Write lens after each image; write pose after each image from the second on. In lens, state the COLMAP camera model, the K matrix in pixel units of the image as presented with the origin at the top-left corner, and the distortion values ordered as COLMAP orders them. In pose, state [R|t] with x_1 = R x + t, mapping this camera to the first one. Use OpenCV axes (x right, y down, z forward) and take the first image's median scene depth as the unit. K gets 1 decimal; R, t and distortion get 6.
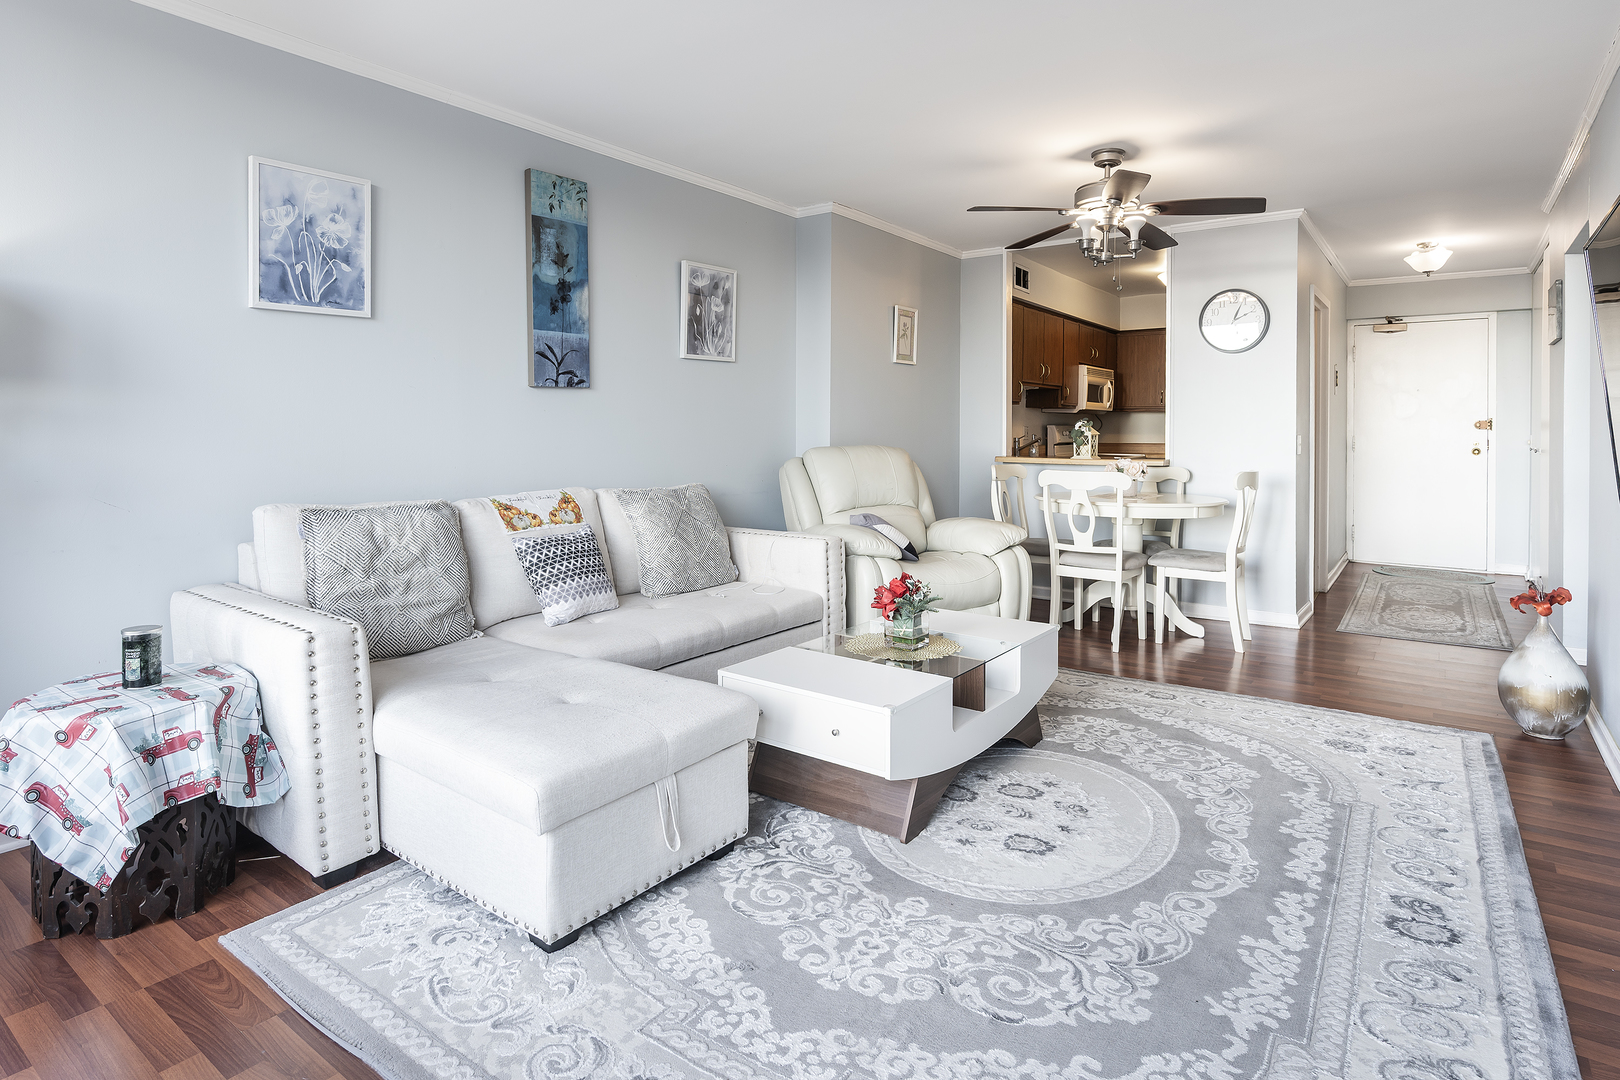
lens RADIAL K [[885.5, 0, 817.1], [0, 885.5, 535.7], [0, 0, 1]] dist [-0.017622, -0.001117]
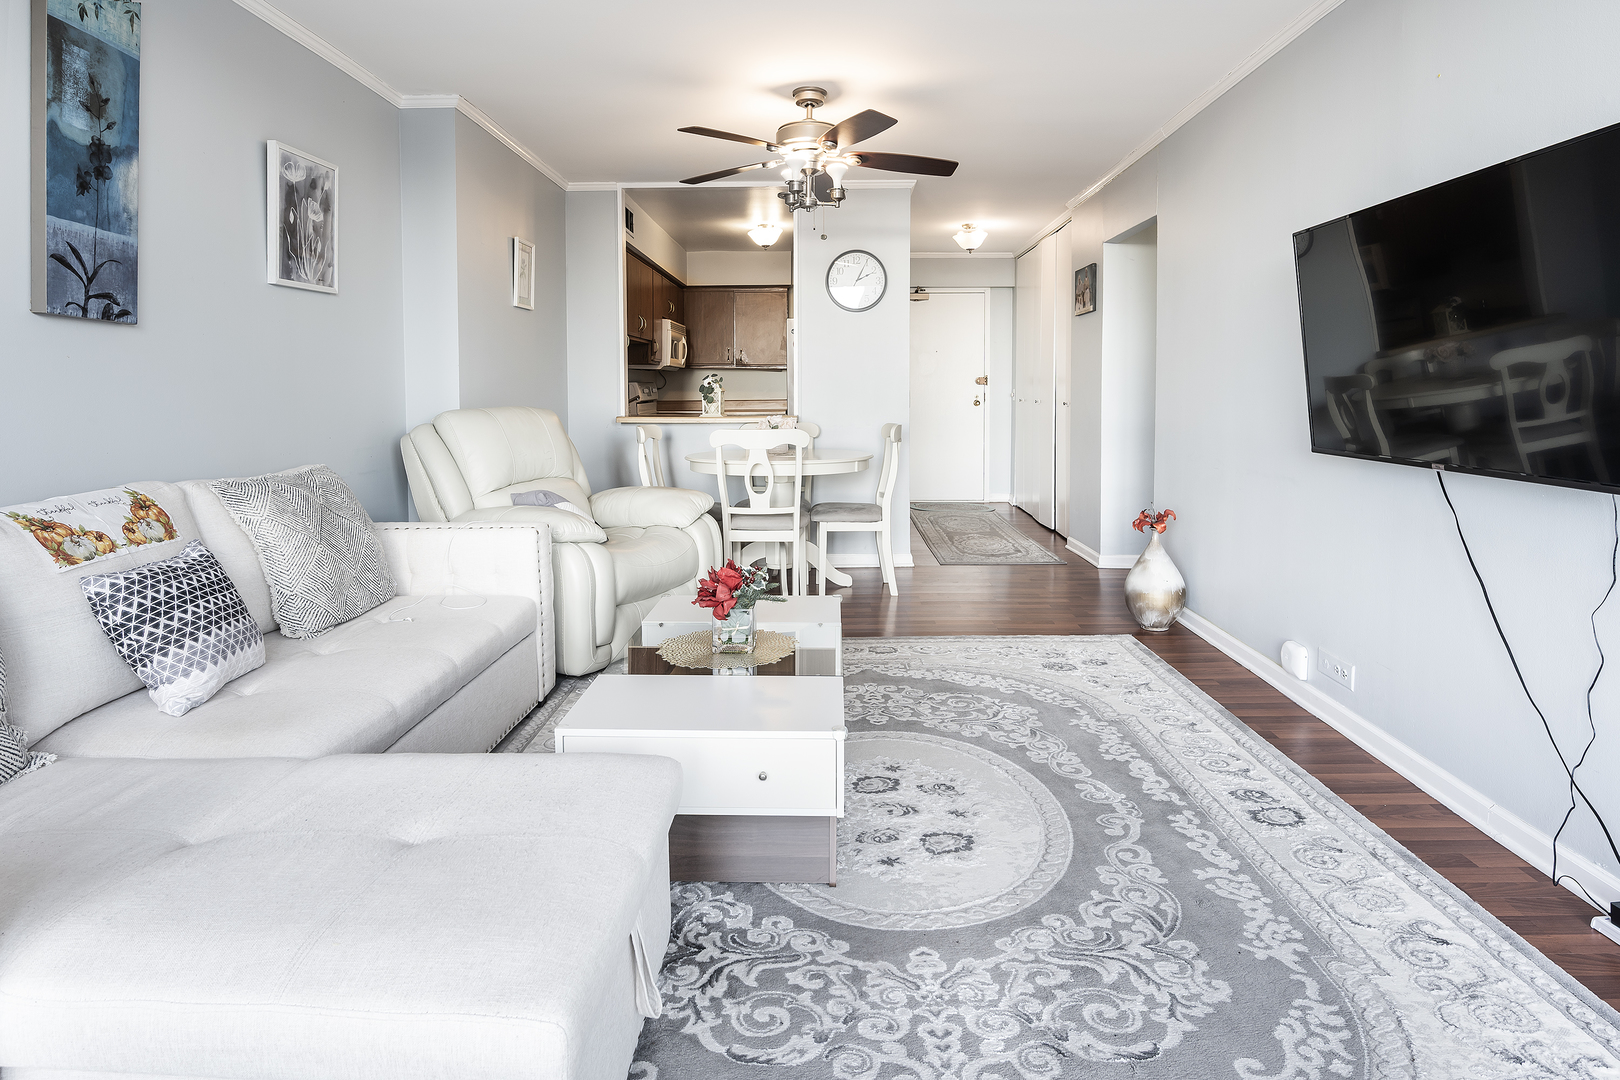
lens RADIAL K [[885.5, 0, 821.9], [0, 885.5, 505.6], [0, 0, 1]] dist [-0.017622, -0.001117]
pose [[0.809939, -0.081835, 0.580777, -0.263015], [0.075006, 0.996540, 0.035816, -0.026499], [-0.581698, 0.014553, 0.813274, 0.242686]]
